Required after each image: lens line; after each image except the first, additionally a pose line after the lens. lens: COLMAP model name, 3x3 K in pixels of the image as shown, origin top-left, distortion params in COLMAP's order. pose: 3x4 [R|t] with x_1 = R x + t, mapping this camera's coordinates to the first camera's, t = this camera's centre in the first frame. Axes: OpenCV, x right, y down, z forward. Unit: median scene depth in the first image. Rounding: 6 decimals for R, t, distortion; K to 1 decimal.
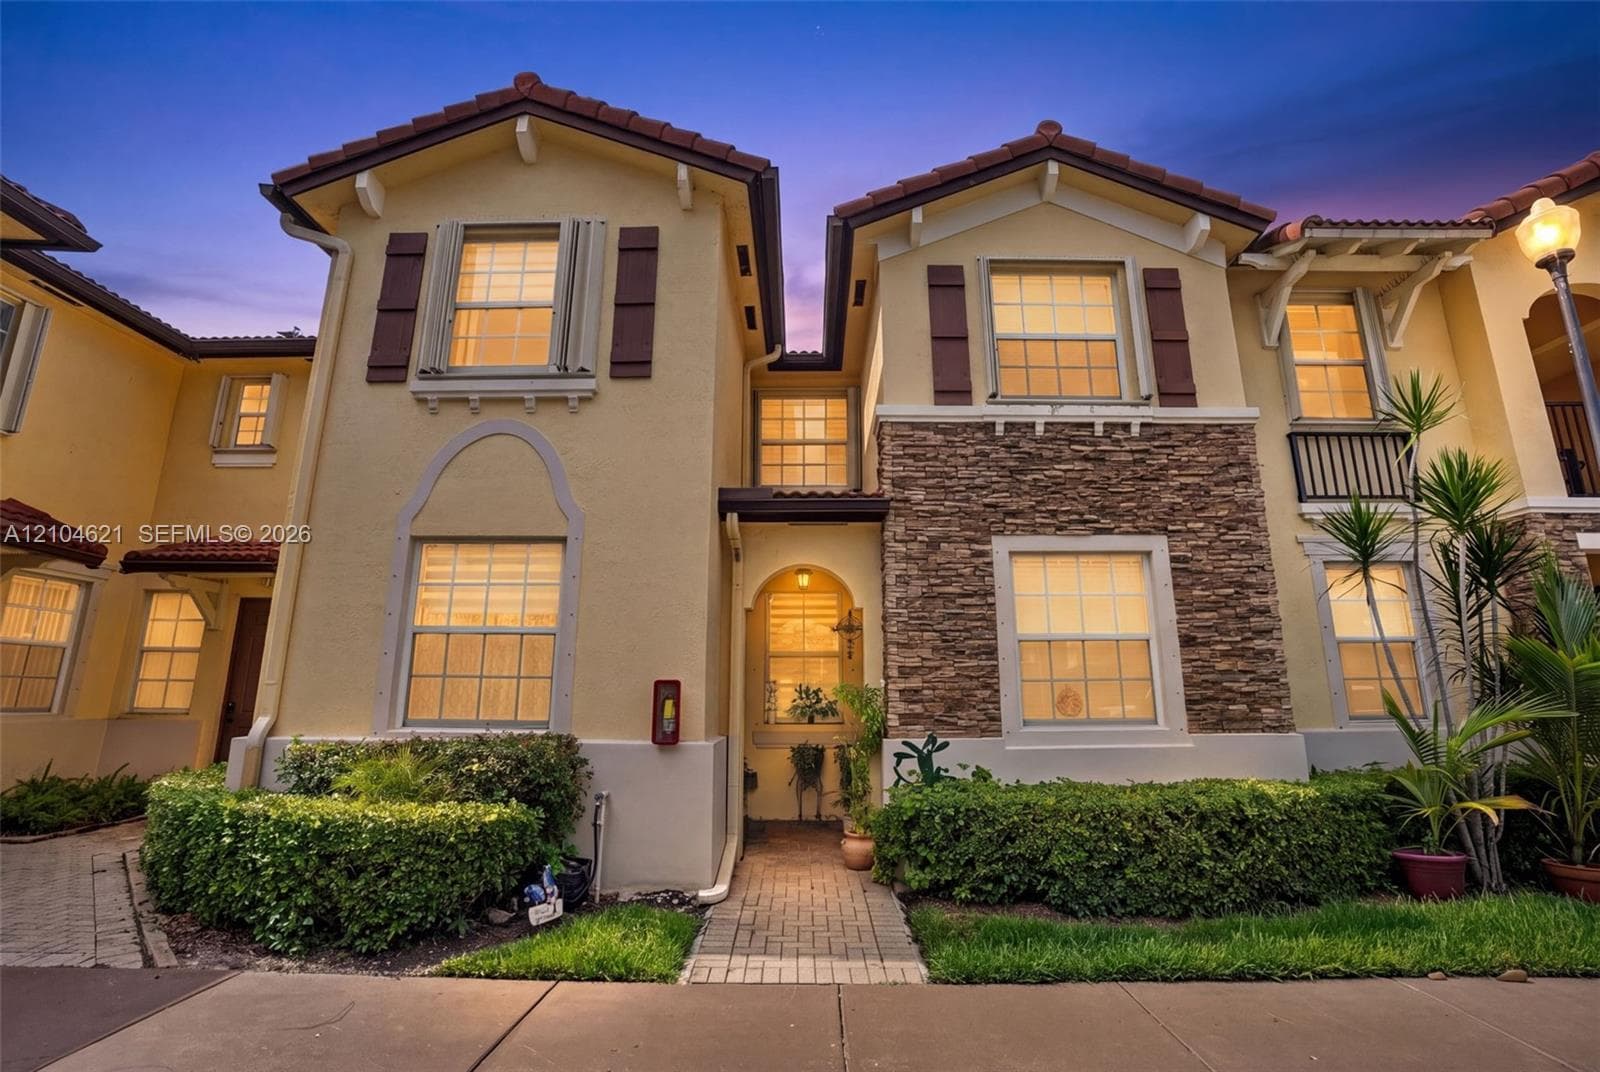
lens RADIAL K [[729.1, 0, 815.1], [0, 729.1, 534.8], [0, 0, 1]] dist [-0.055156, 0.017522]
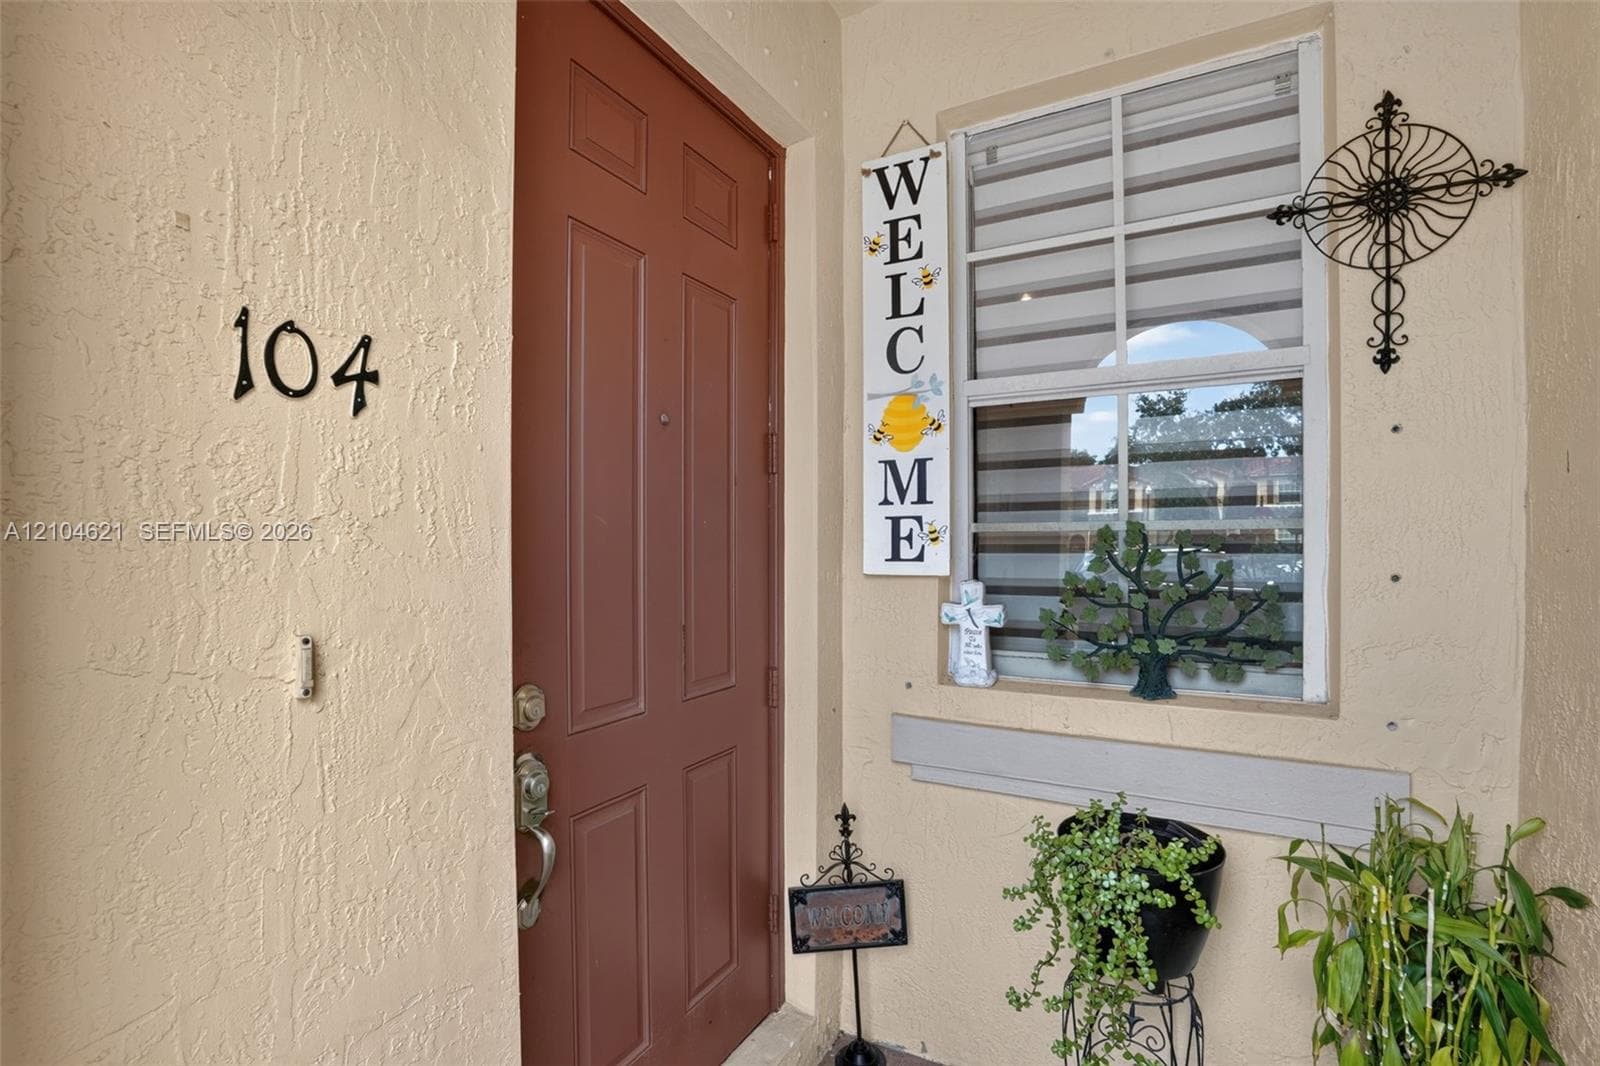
lens RADIAL K [[729.1, 0, 802.9], [0, 729.1, 538.7], [0, 0, 1]] dist [-0.055156, 0.017522]
pose [[0.873422, -0.002668, -0.486957, 0.010010], [0.110536, 0.974969, 0.192919, 0.223831], [0.474253, -0.222326, 0.851854, 1.072450]]
